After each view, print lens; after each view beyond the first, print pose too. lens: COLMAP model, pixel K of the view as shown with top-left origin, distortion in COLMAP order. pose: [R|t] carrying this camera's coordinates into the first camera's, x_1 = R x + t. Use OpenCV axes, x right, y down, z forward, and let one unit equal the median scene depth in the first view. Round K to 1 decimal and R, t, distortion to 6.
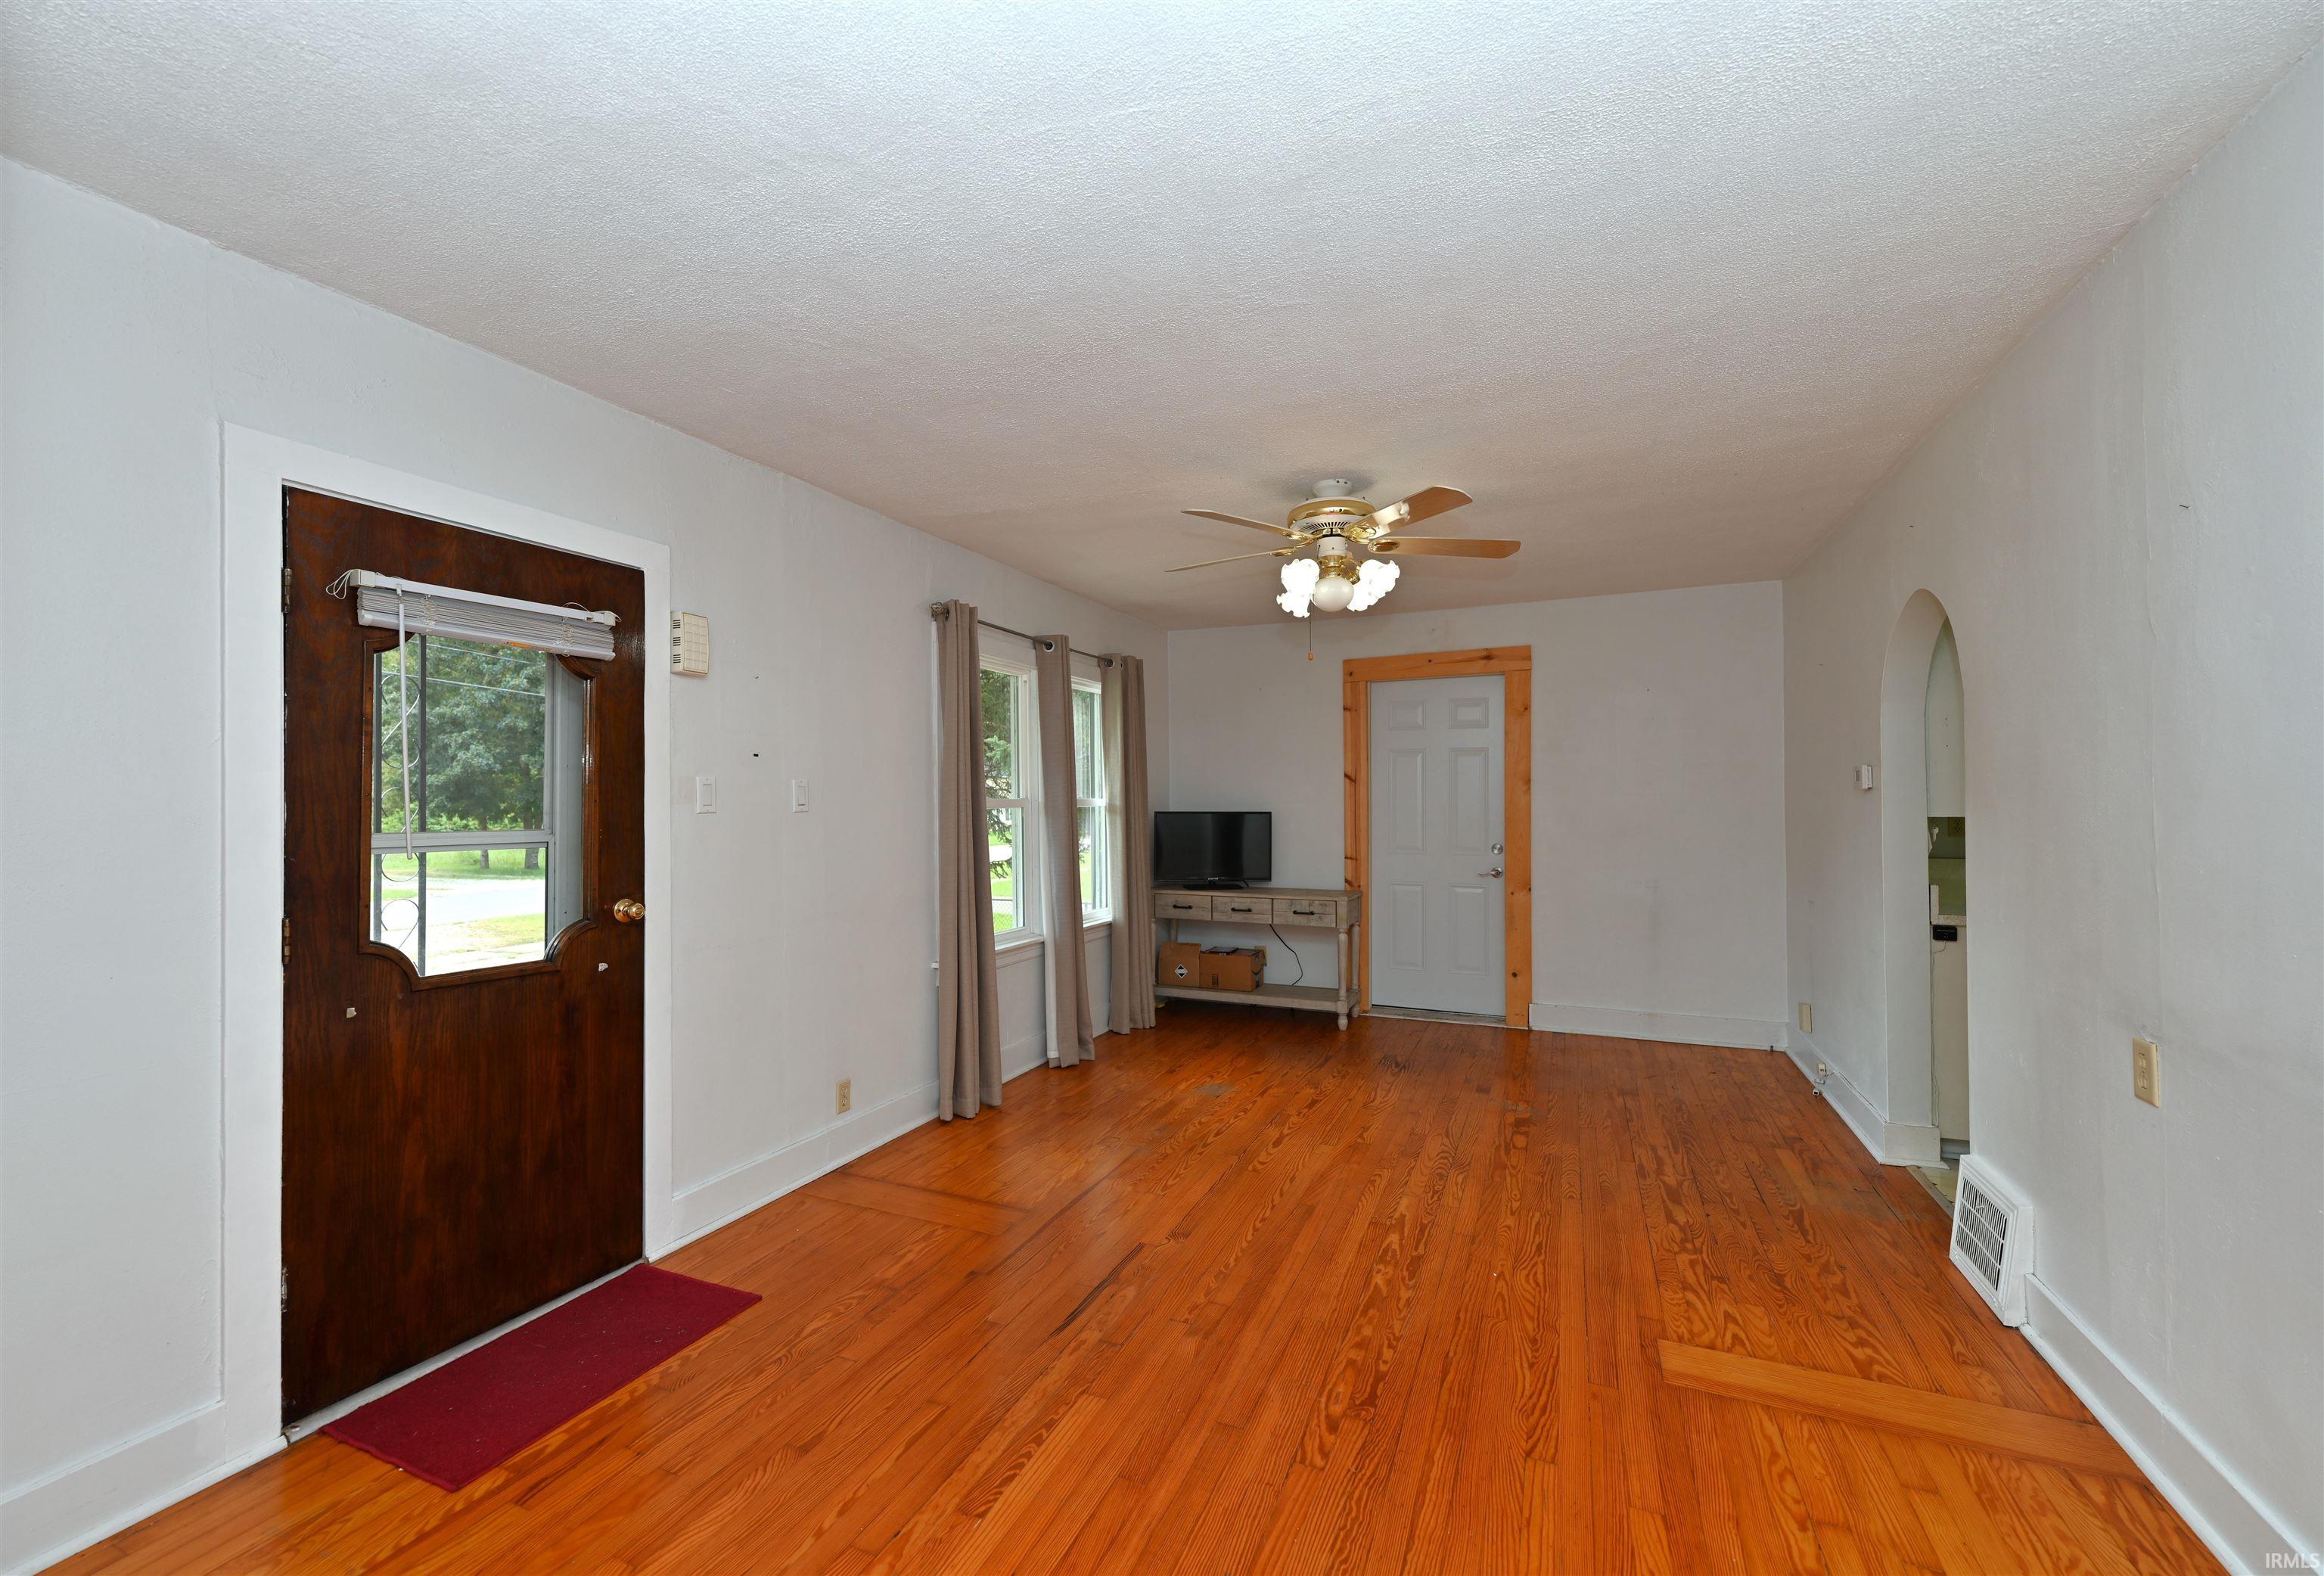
lens RADIAL K [[924.8, 0, 1162.0], [0, 924.8, 788.0], [0, 0, 1]] dist [0.000607, -0.000118]
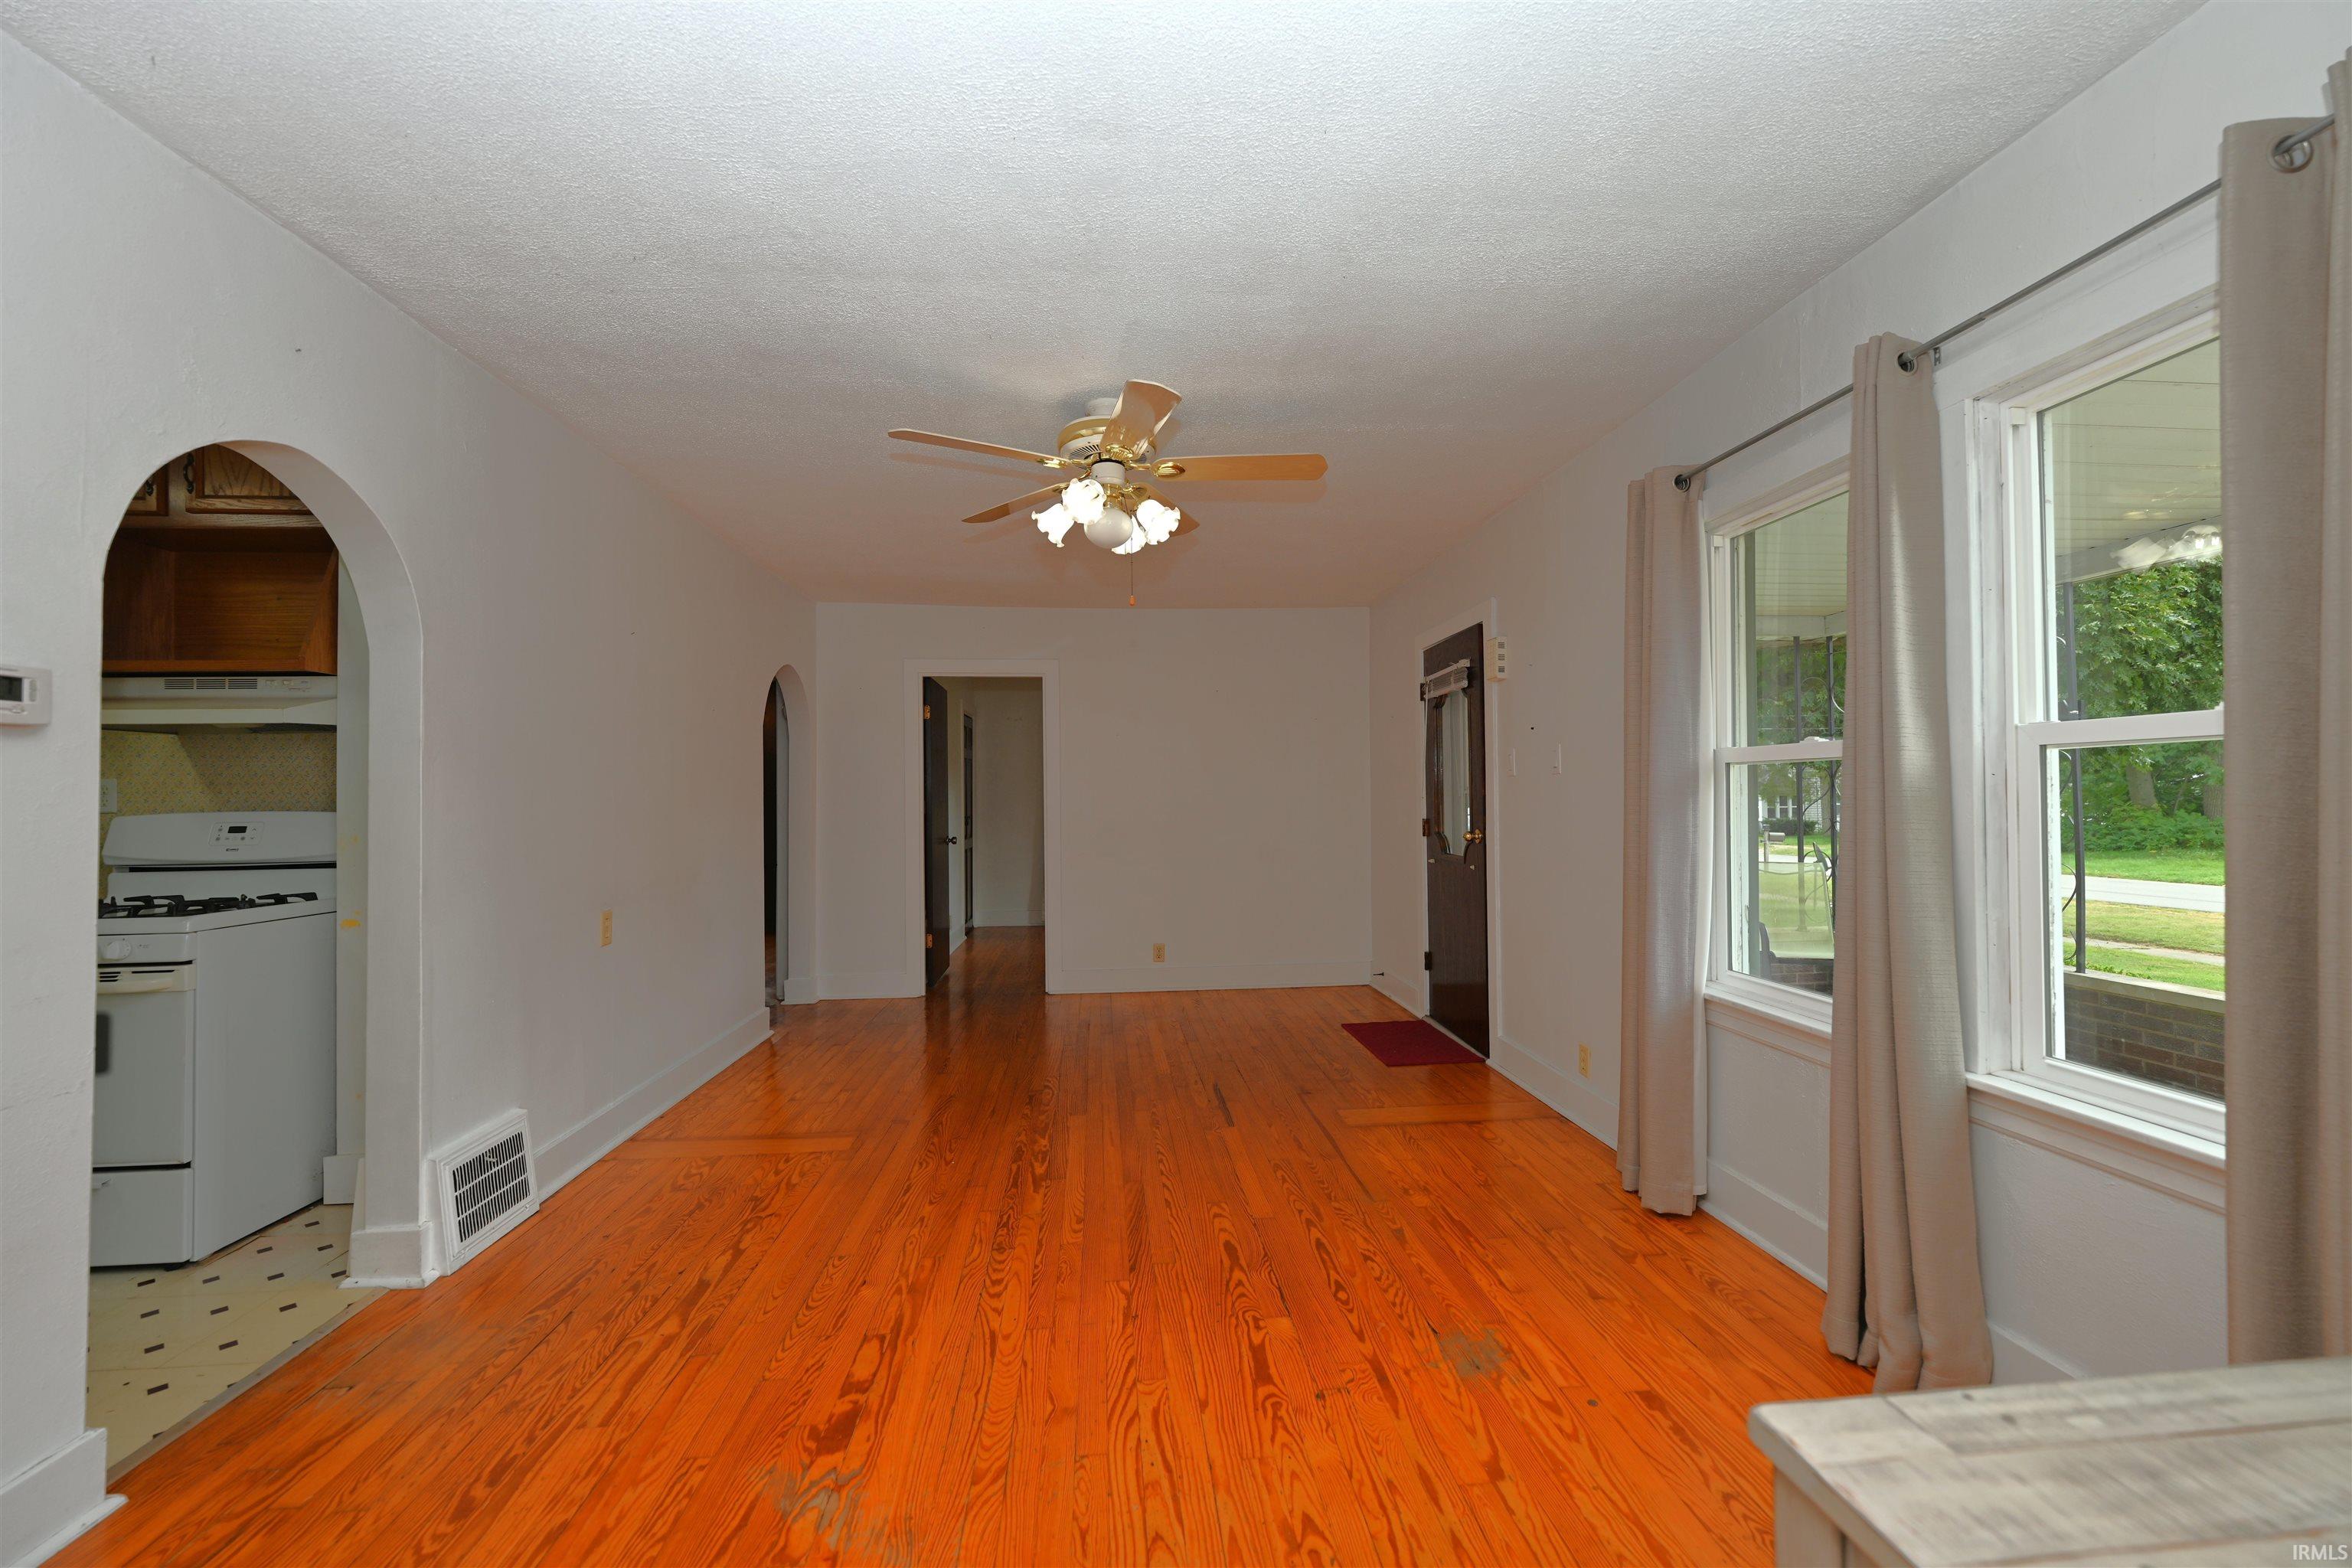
lens RADIAL K [[935.1, 0, 1176.0], [0, 935.1, 784.0], [0, 0, 1]] dist [0.000348, -0.000253]
pose [[-0.879111, 0.007932, -0.476551, 0.566015], [0.022257, 0.999454, -0.024421, 0.057901], [0.476098, -0.032076, -0.878807, 1.848001]]
